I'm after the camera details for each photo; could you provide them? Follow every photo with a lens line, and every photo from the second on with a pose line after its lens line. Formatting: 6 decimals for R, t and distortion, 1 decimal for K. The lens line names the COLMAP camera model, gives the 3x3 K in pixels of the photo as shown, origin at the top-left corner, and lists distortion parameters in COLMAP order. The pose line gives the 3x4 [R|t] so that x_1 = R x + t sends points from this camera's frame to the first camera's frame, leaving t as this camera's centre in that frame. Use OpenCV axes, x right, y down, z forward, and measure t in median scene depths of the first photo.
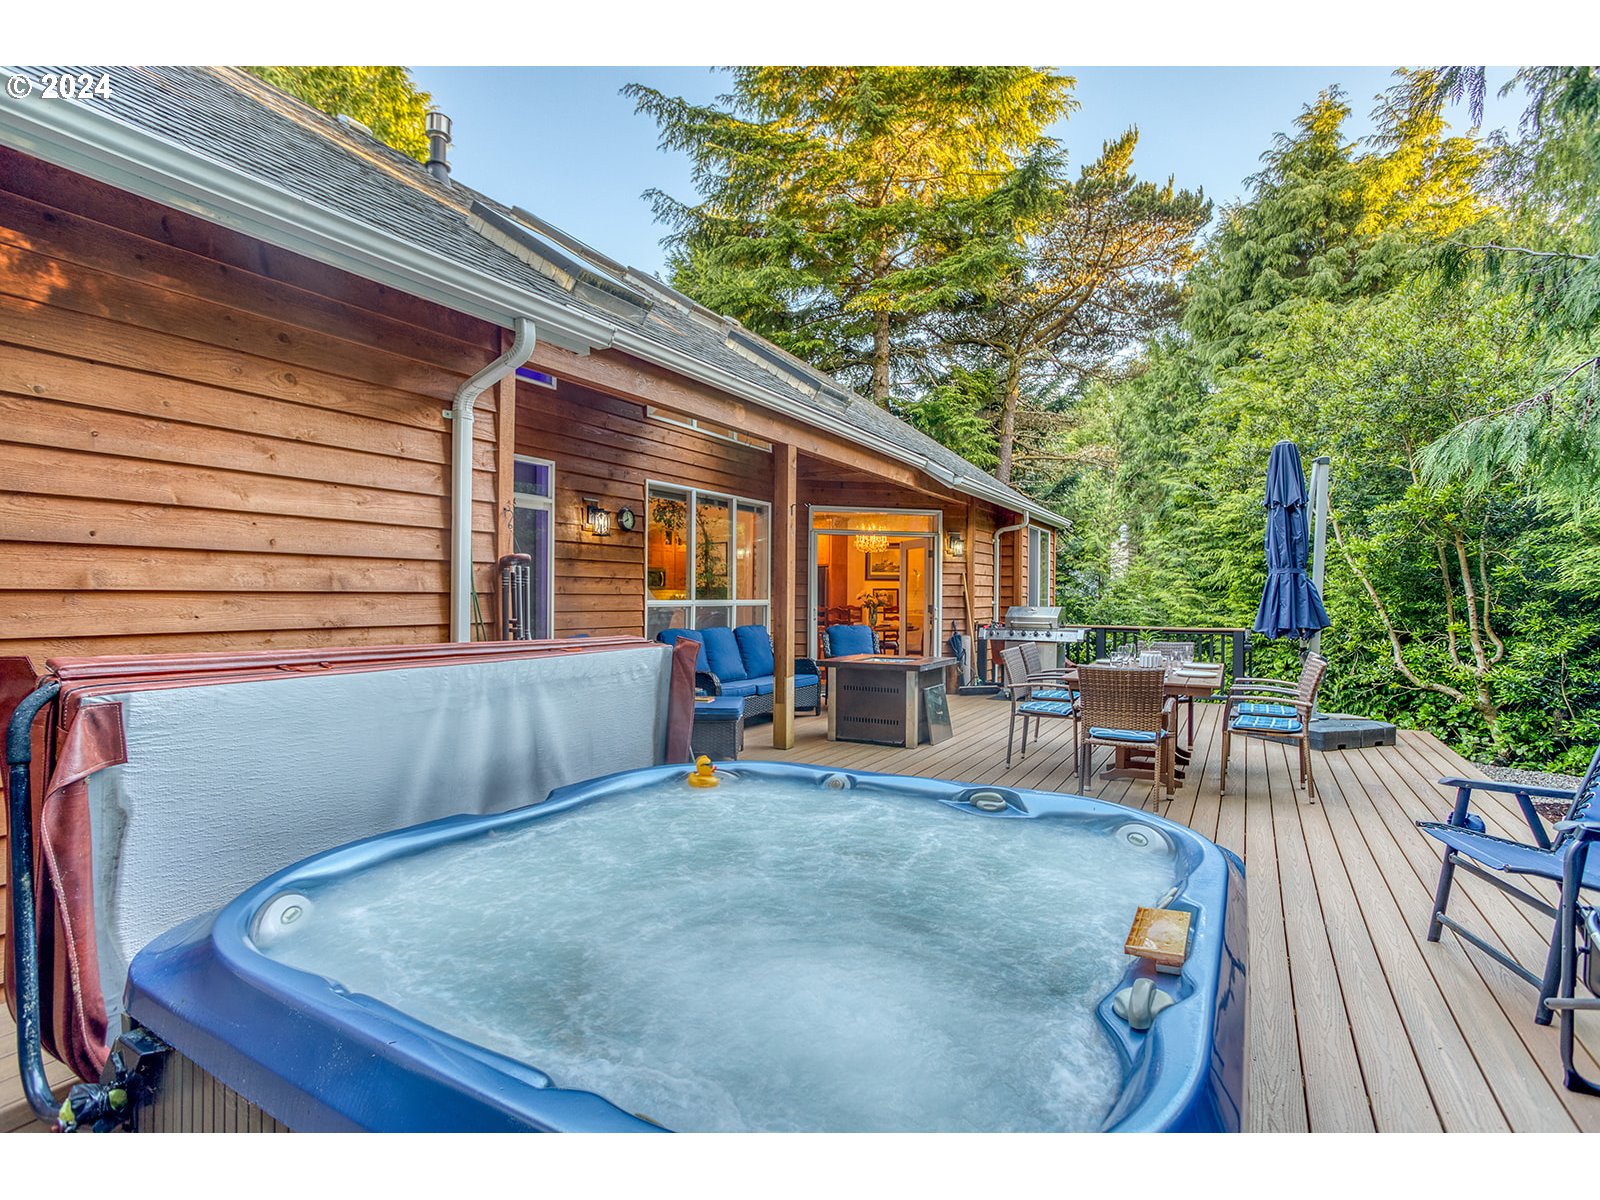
lens RADIAL K [[791.4, 0, 793.9], [0, 791.4, 594.3], [0, 0, 1]] dist [-0.039285, 0.021475]
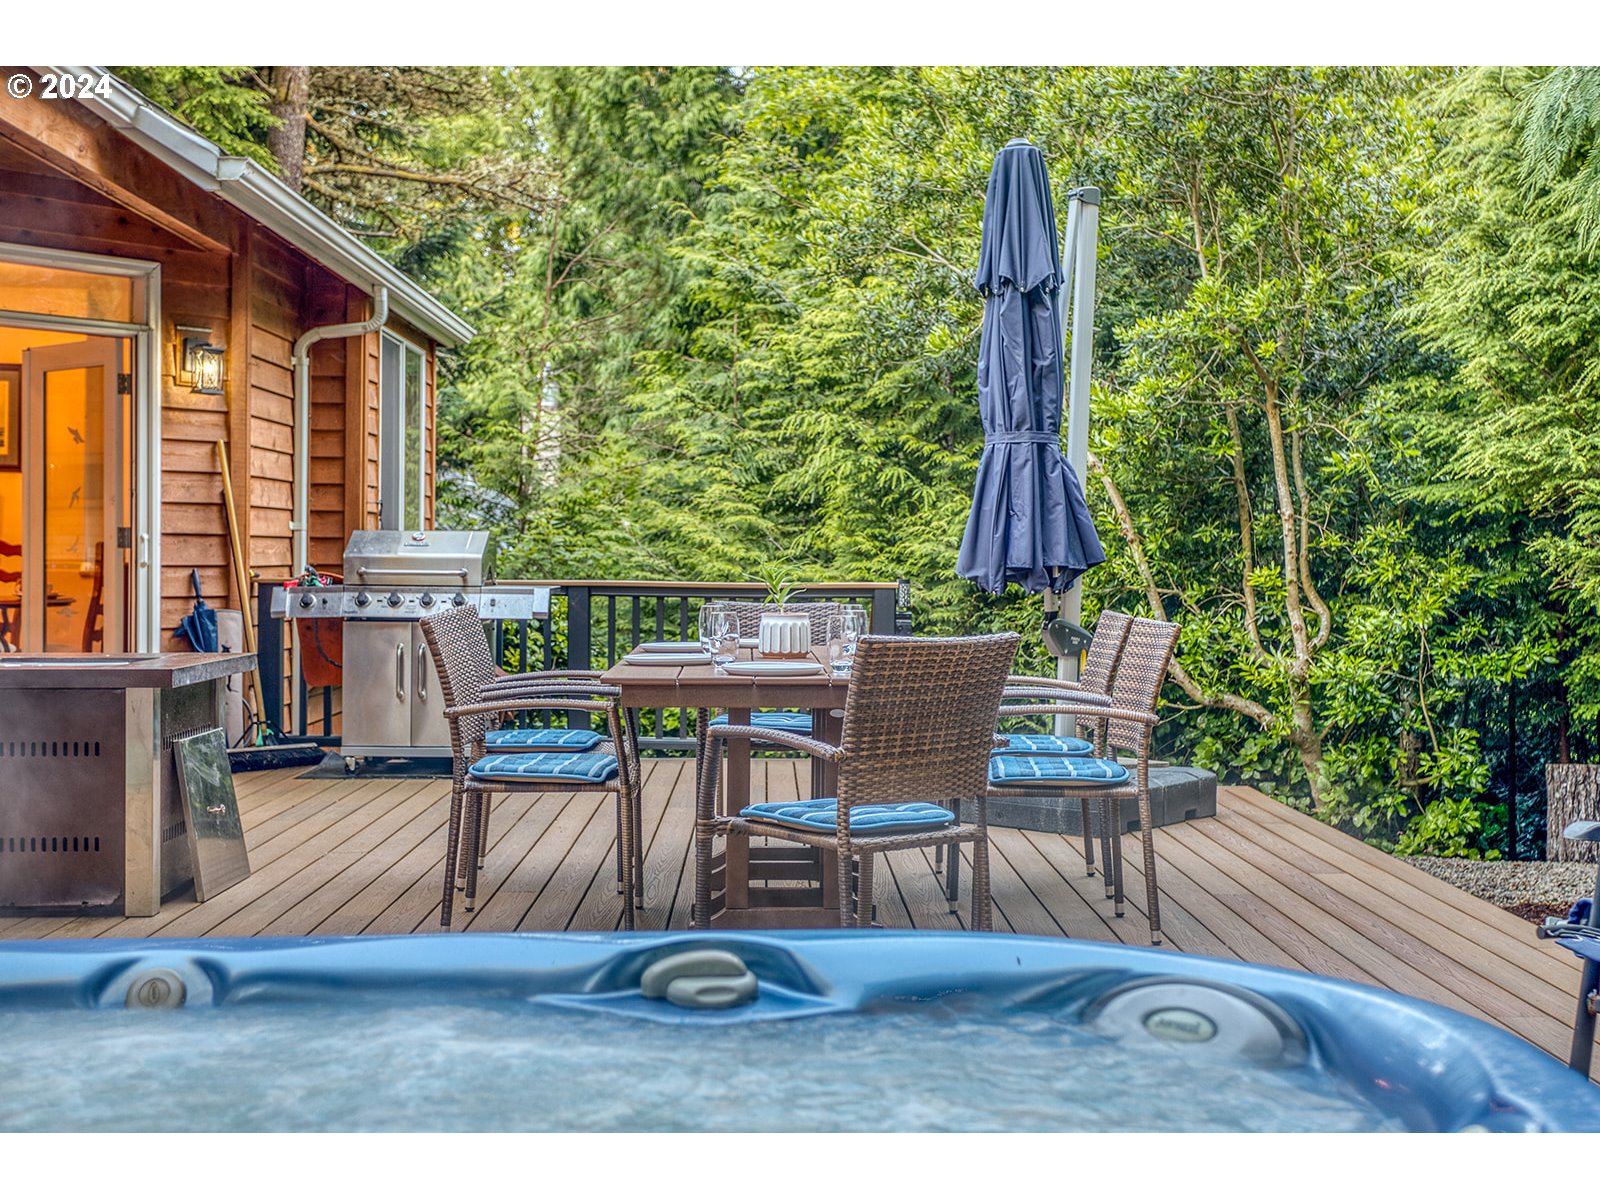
lens RADIAL K [[1935.5, 0, 802.8], [0, 1935.5, 597.1], [0, 0, 1]] dist [0.003707, 0.000000]
pose [[0.839092, -0.002268, 0.543985, -0.057125], [-0.006543, 0.999877, 0.014261, 0.038200], [-0.543950, -0.015526, 0.838974, 0.127763]]
